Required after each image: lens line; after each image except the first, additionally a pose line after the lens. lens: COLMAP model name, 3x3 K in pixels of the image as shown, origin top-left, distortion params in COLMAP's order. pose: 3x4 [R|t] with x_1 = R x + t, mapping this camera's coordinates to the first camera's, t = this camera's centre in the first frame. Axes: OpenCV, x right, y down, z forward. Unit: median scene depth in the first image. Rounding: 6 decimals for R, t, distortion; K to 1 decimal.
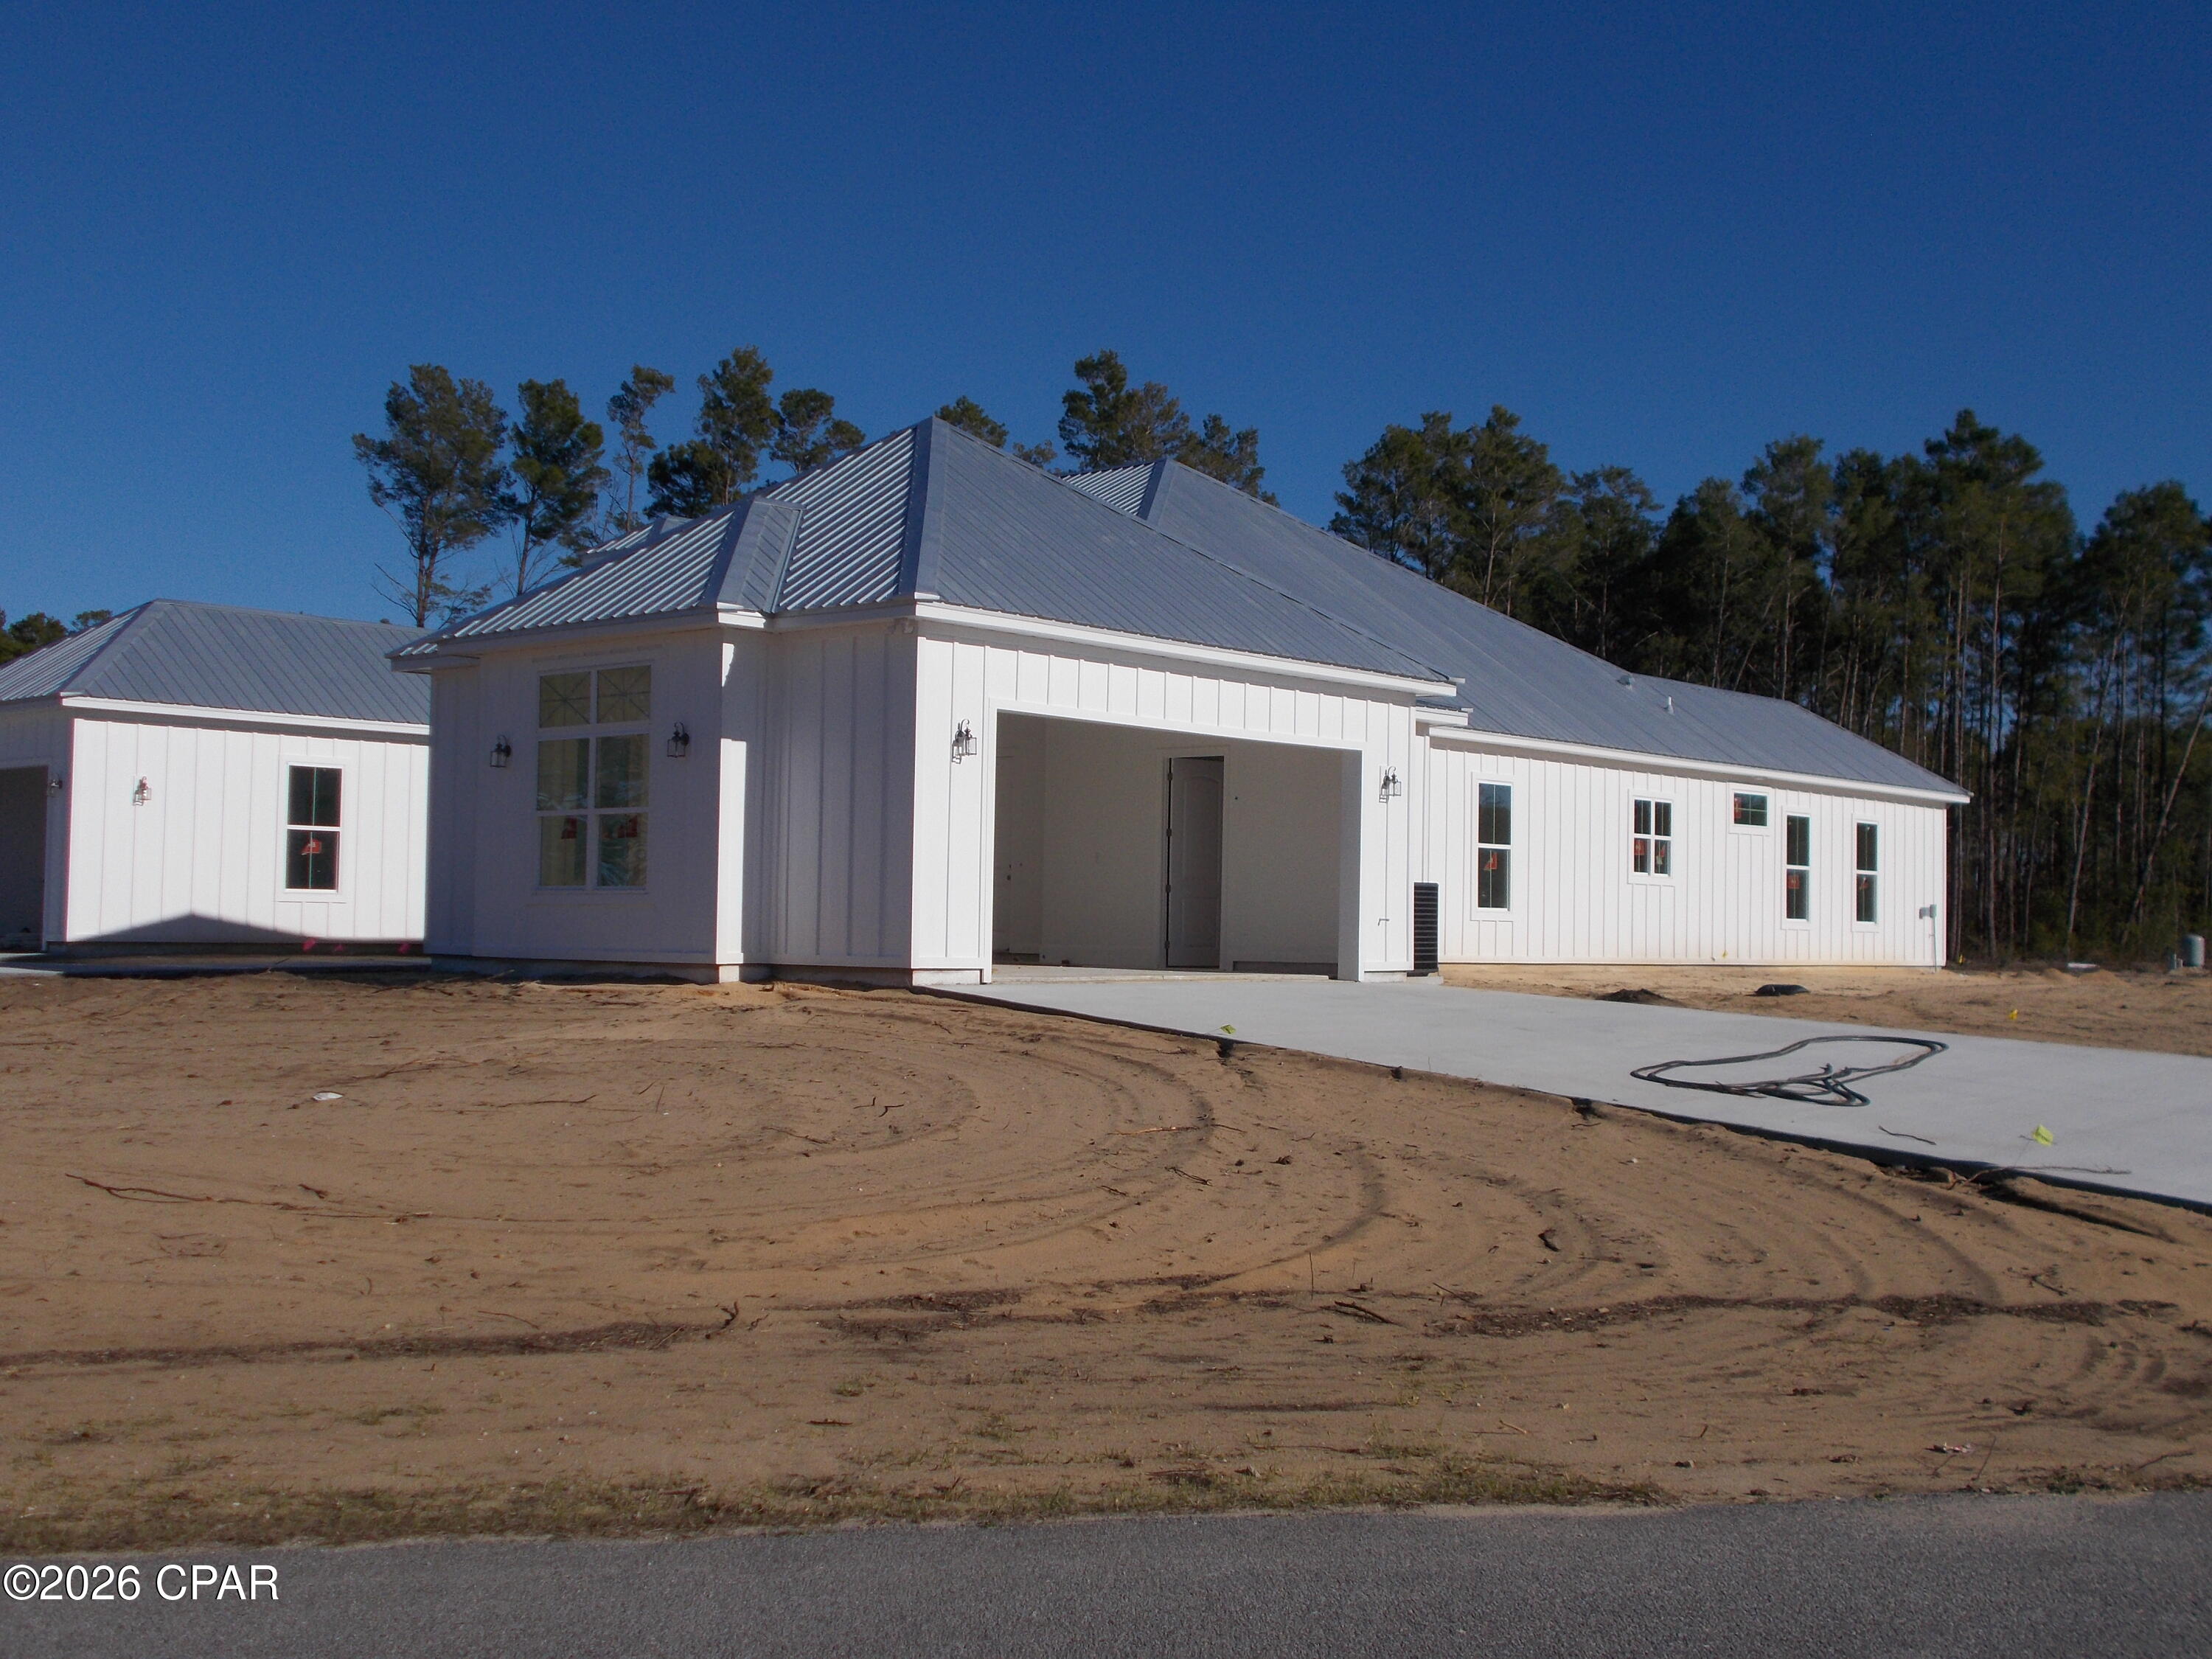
lens RADIAL K [[2669.6, 0, 1106.0], [0, 2669.6, 829.5], [0, 0, 1]] dist [0.004577, 0.012360]
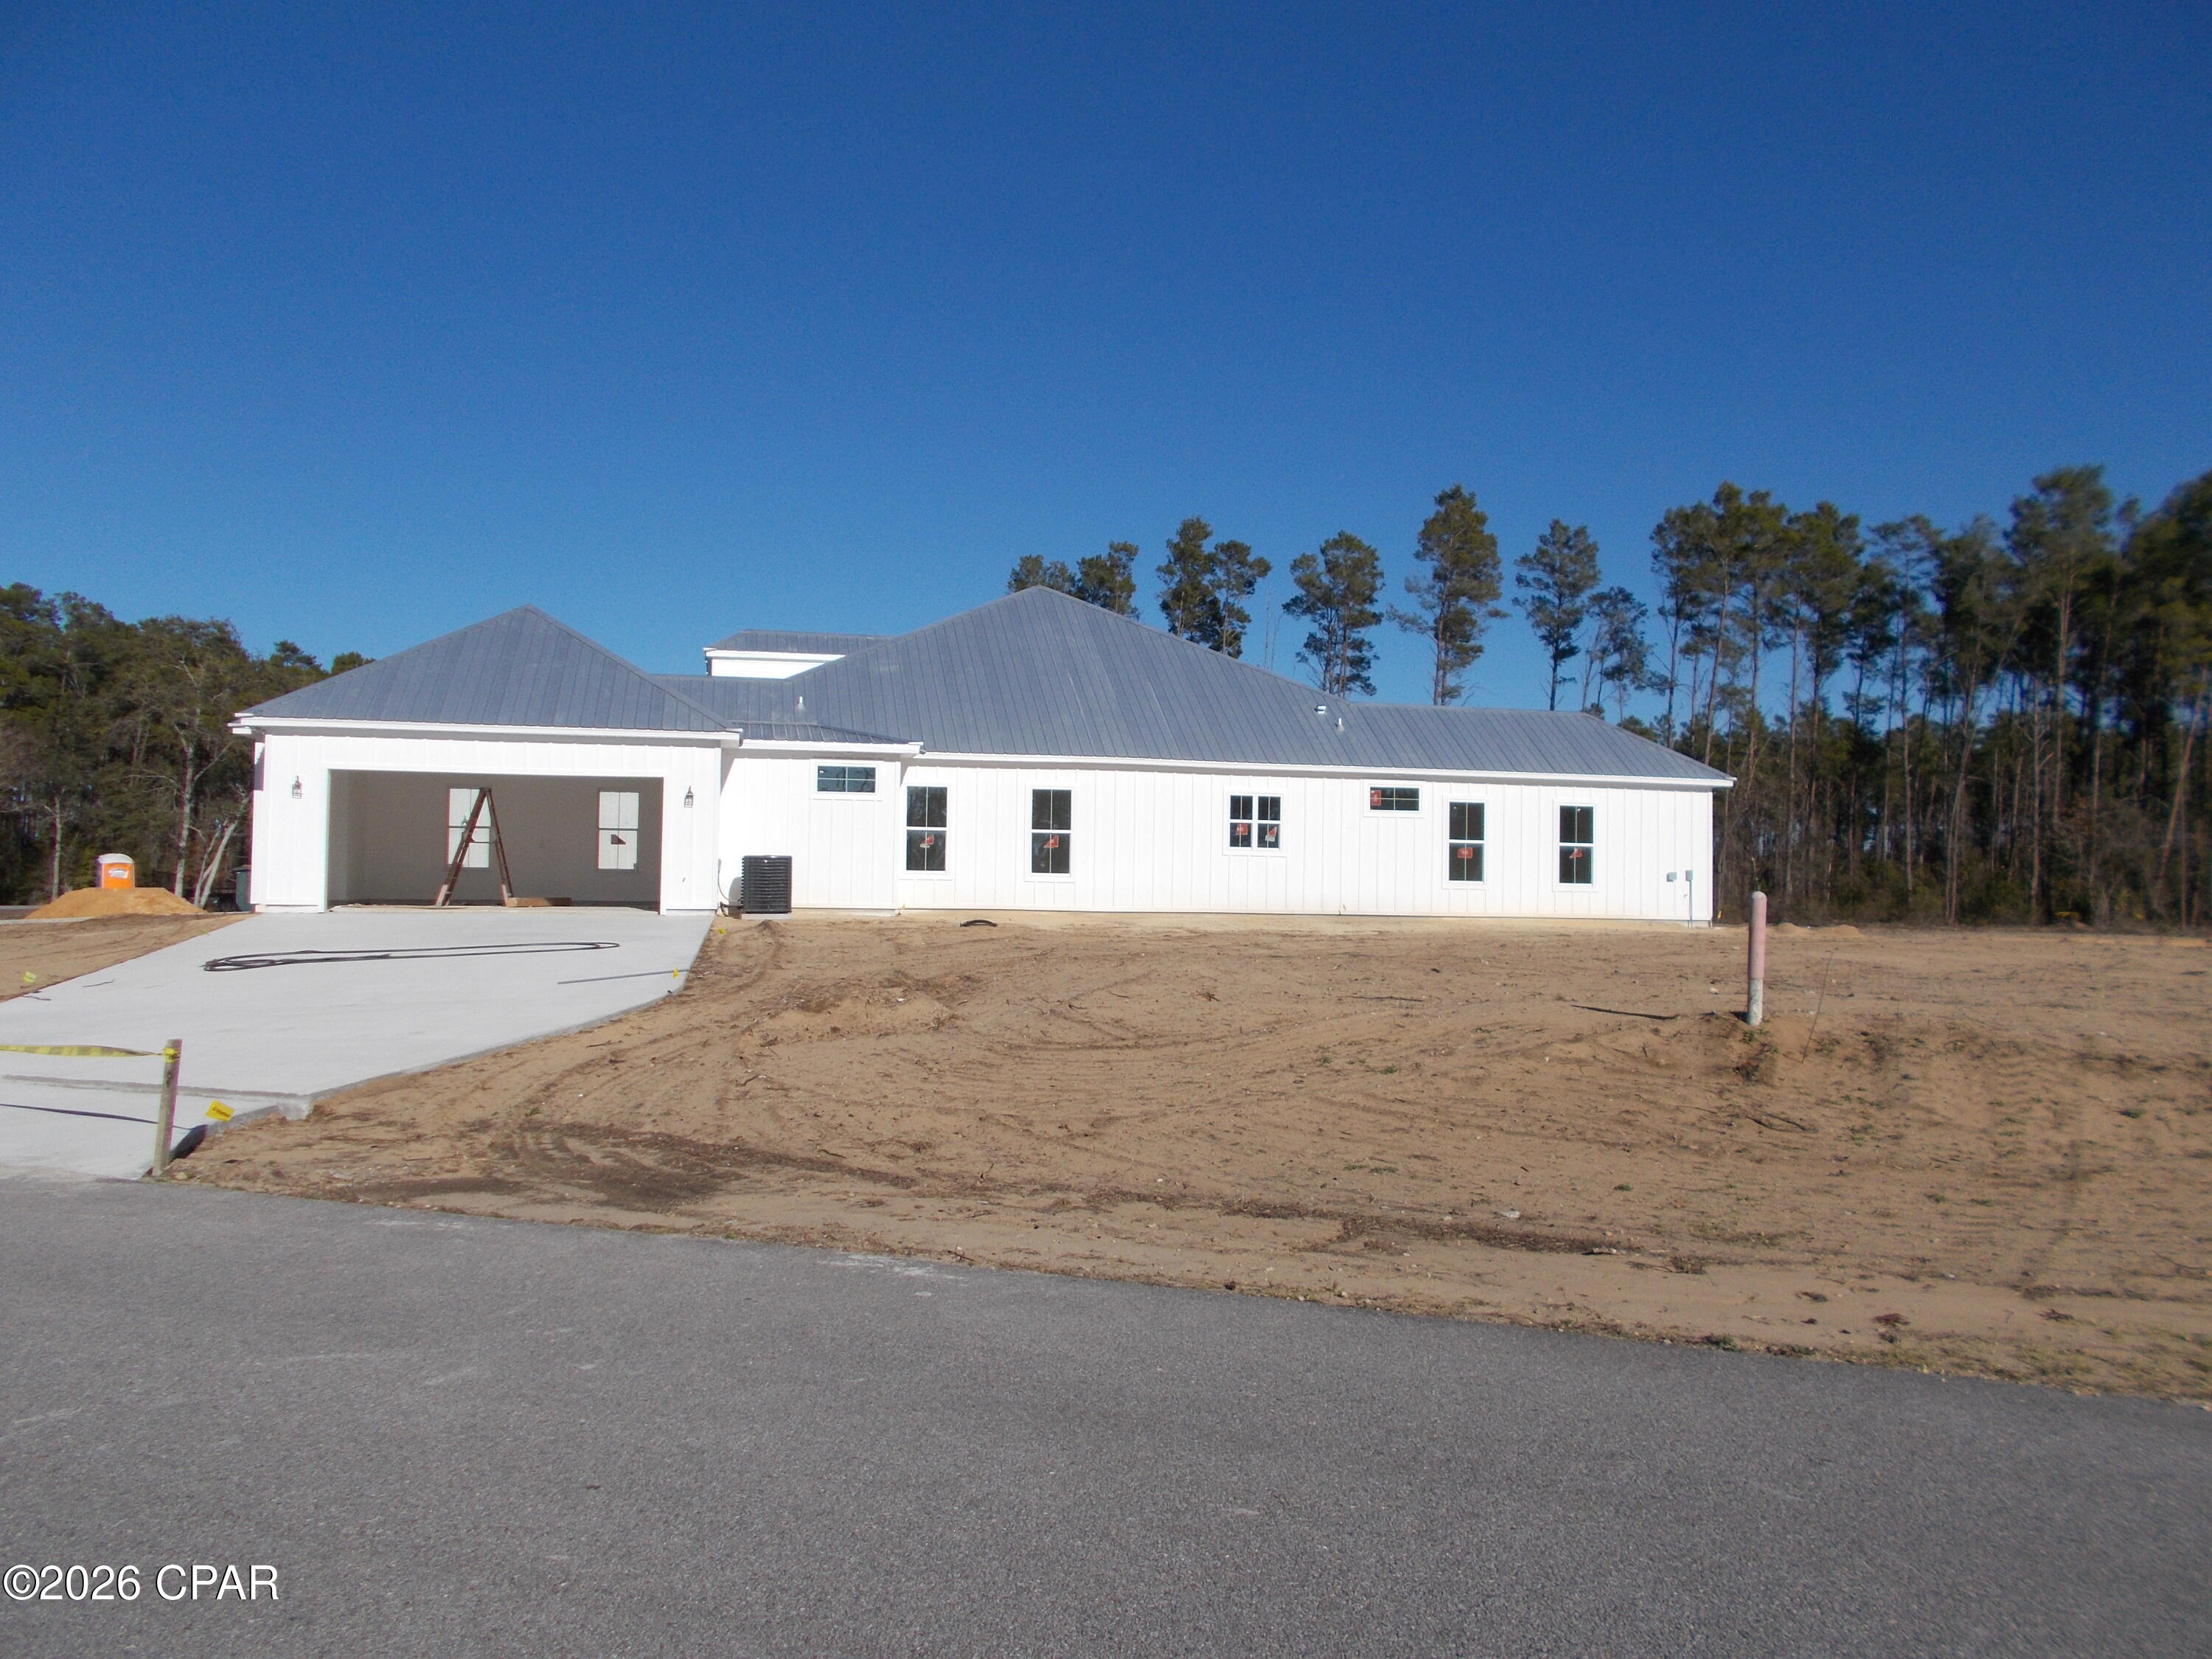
lens RADIAL K [[1718.8, 0, 972.3], [0, 1718.8, 835.1], [0, 0, 1]] dist [-0.014991, -0.002804]
pose [[0.771273, -0.016270, -0.636297, 0.597262], [0.018691, 0.999821, -0.002910, 0.008754], [0.636230, -0.009648, 0.771439, 0.196426]]
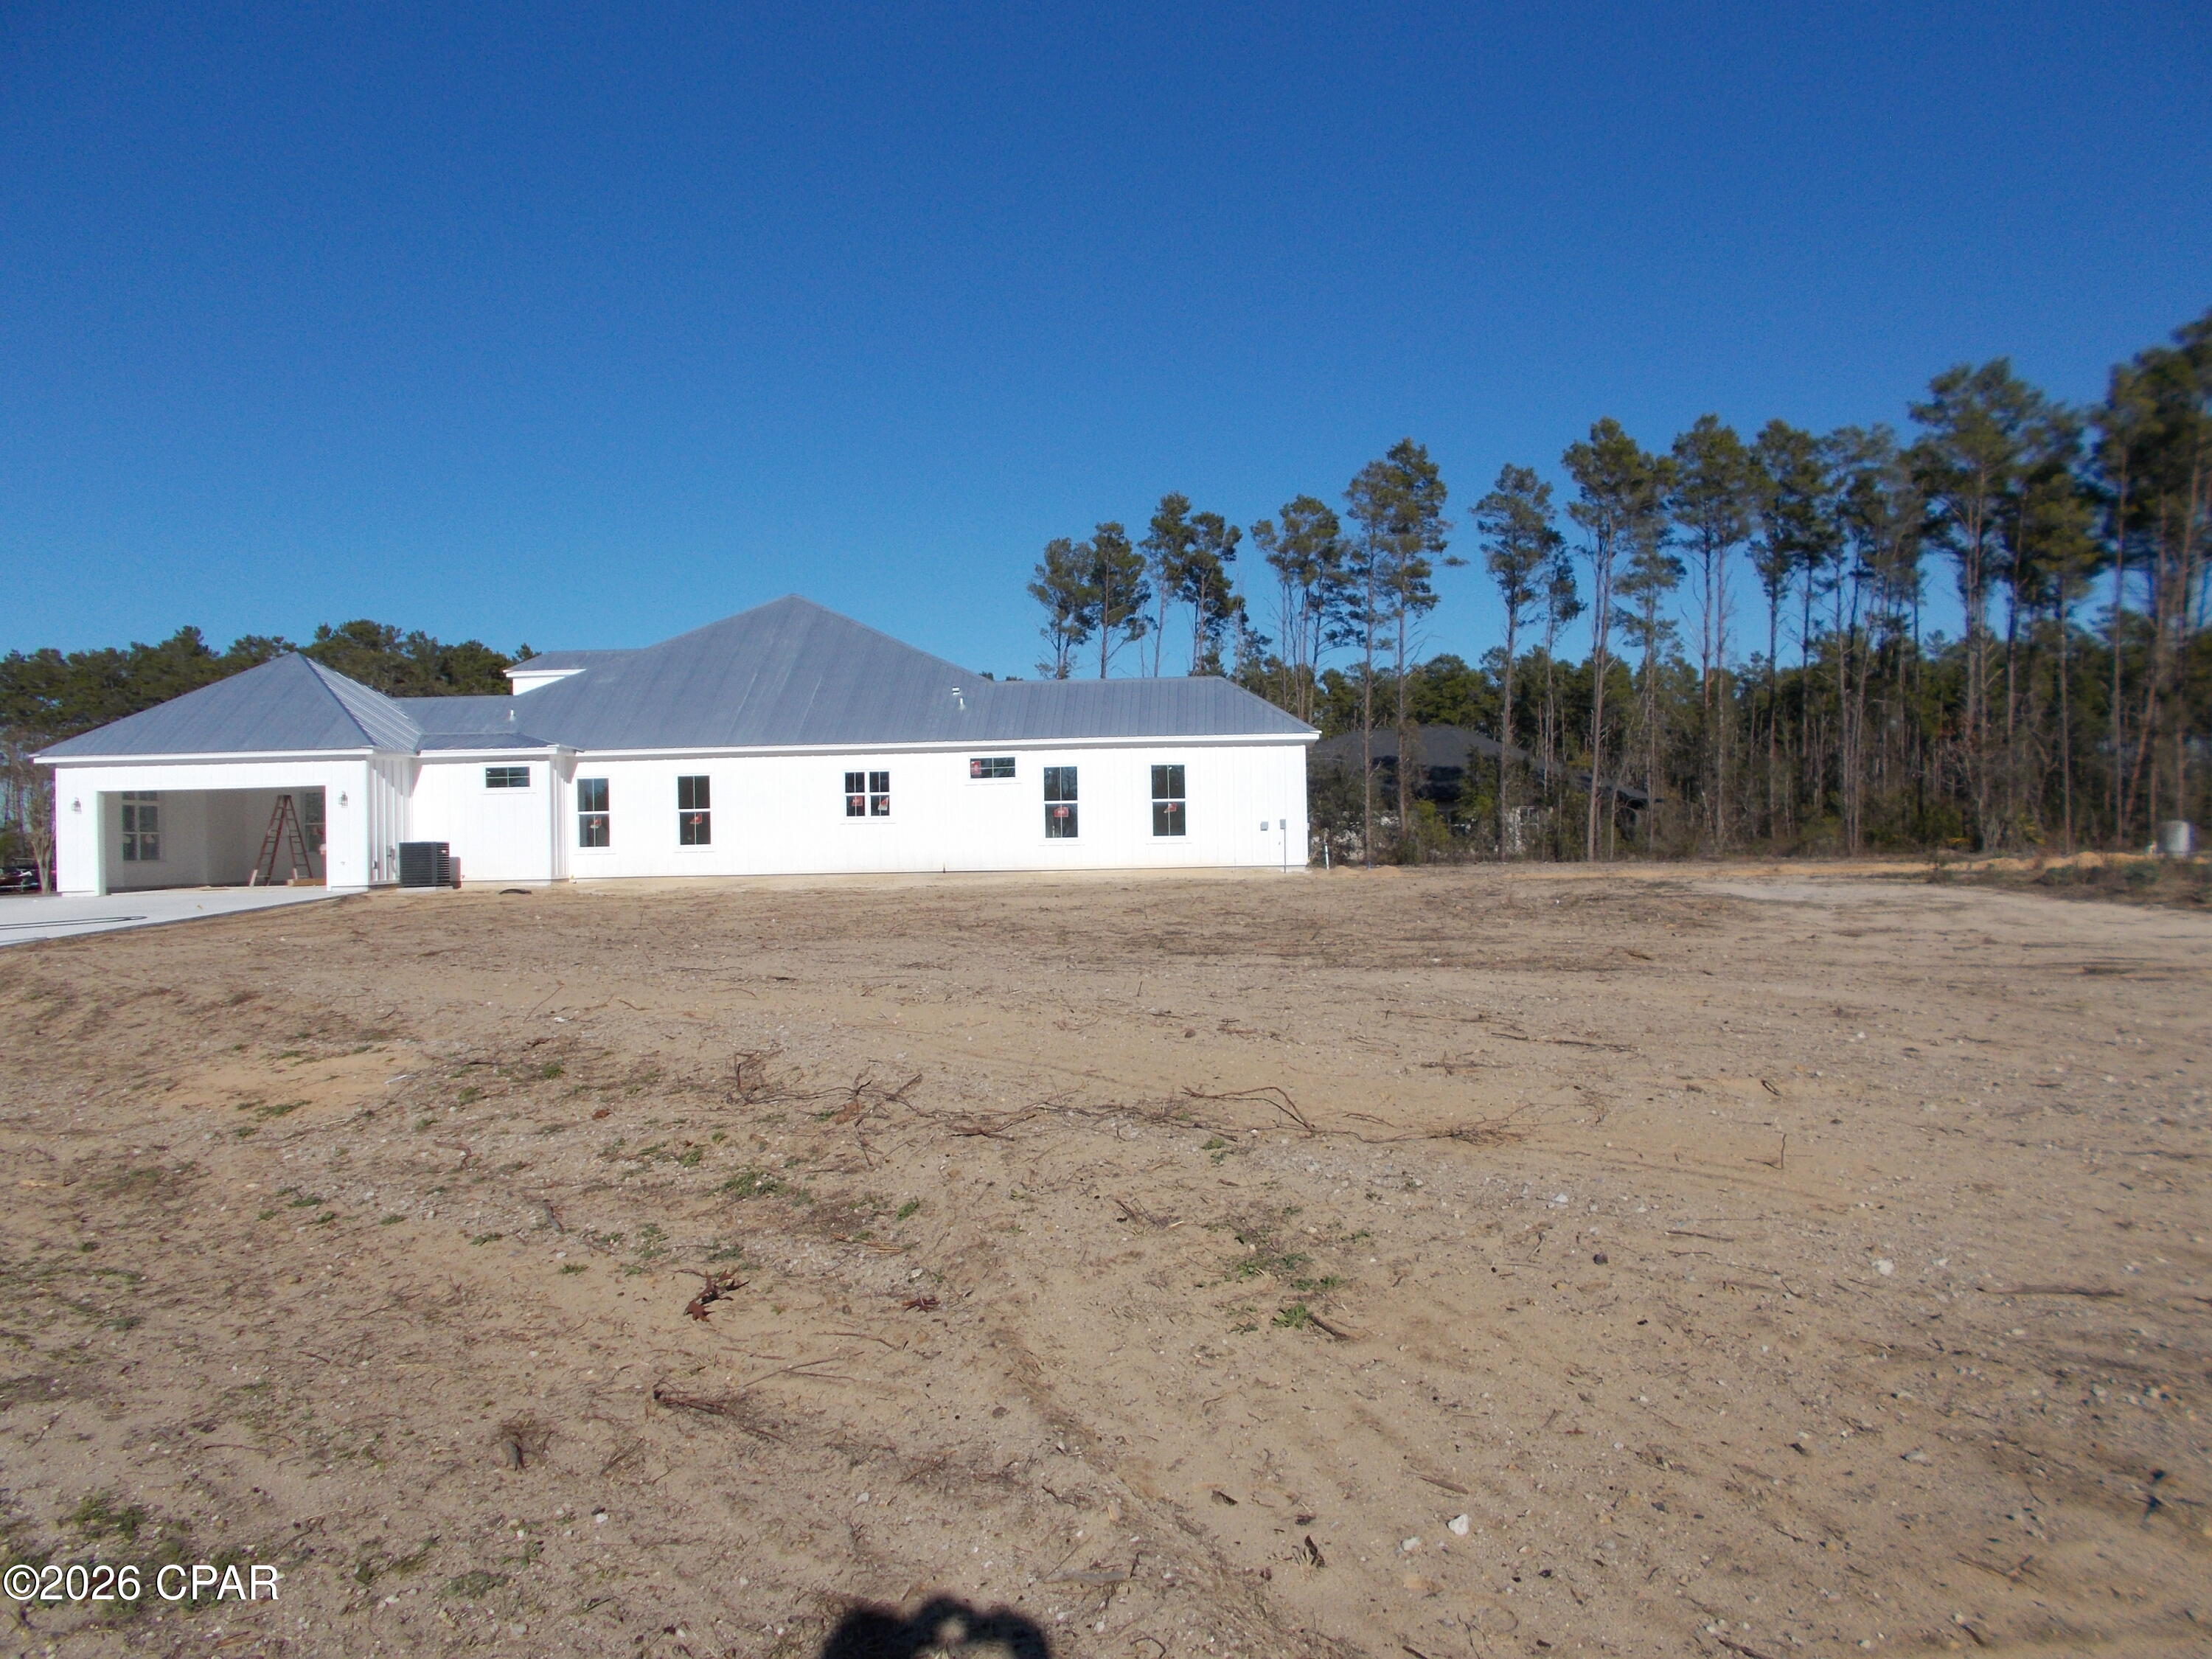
lens RADIAL K [[1718.8, 0, 972.3], [0, 1718.8, 835.1], [0, 0, 1]] dist [-0.014991, -0.002804]
pose [[0.551715, -0.029833, -0.833499, 0.997259], [0.062648, 0.998019, 0.005747, 0.023075], [0.831677, -0.055388, 0.552491, 0.433854]]
